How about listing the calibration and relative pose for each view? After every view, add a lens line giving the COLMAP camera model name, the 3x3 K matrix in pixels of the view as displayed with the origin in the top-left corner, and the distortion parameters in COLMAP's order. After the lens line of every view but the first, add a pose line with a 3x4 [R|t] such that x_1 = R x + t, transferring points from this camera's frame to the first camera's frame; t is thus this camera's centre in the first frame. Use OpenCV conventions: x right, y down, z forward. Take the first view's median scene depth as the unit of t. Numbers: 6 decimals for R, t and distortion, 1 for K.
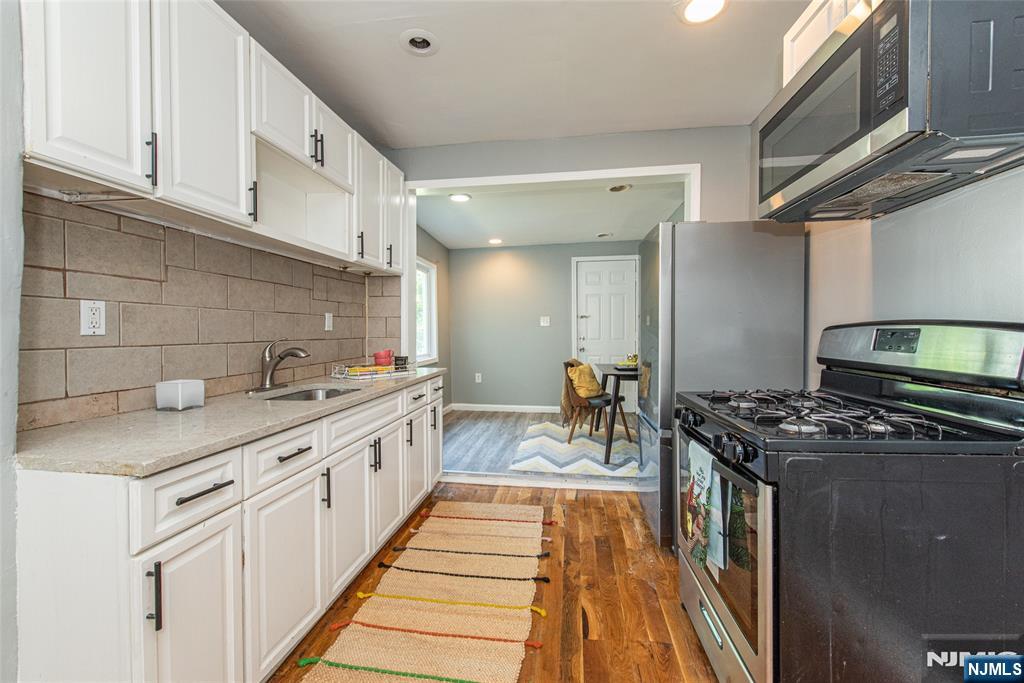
lens RADIAL K [[402.1, 0, 512.0], [0, 402.1, 341.5], [0, 0, 1]] dist [-0.000208, -0.000054]
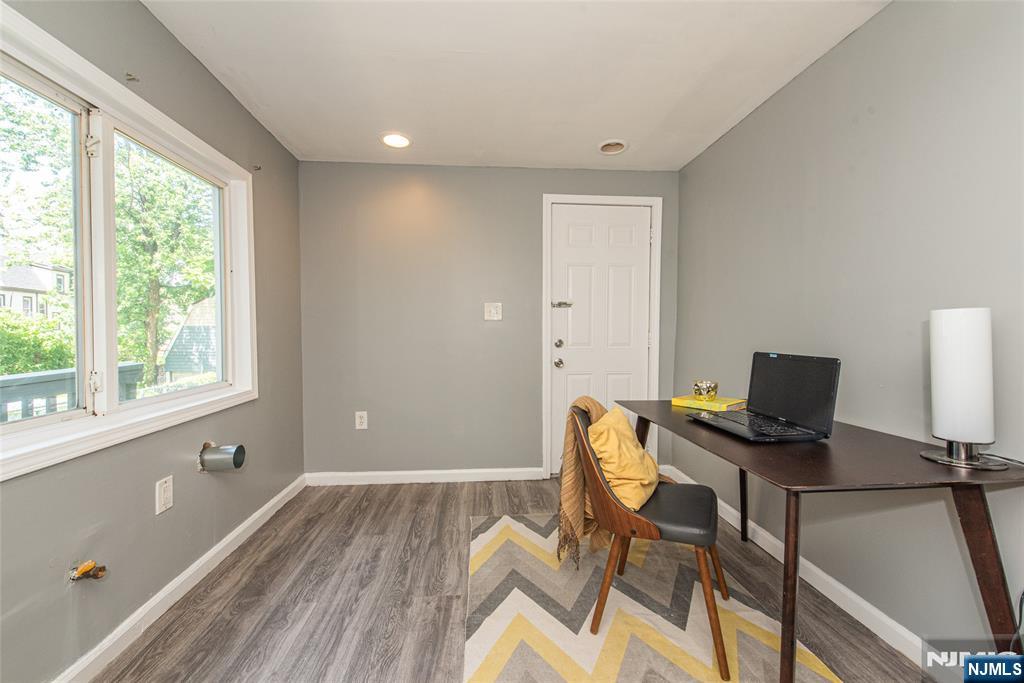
lens RADIAL K [[402.1, 0, 512.0], [0, 402.1, 341.5], [0, 0, 1]] dist [-0.000208, -0.000054]
pose [[0.974341, 0.004233, 0.225038, -0.019420], [-0.004807, 0.999986, 0.002002, -0.017336], [-0.225026, -0.003032, 0.974348, 0.705162]]
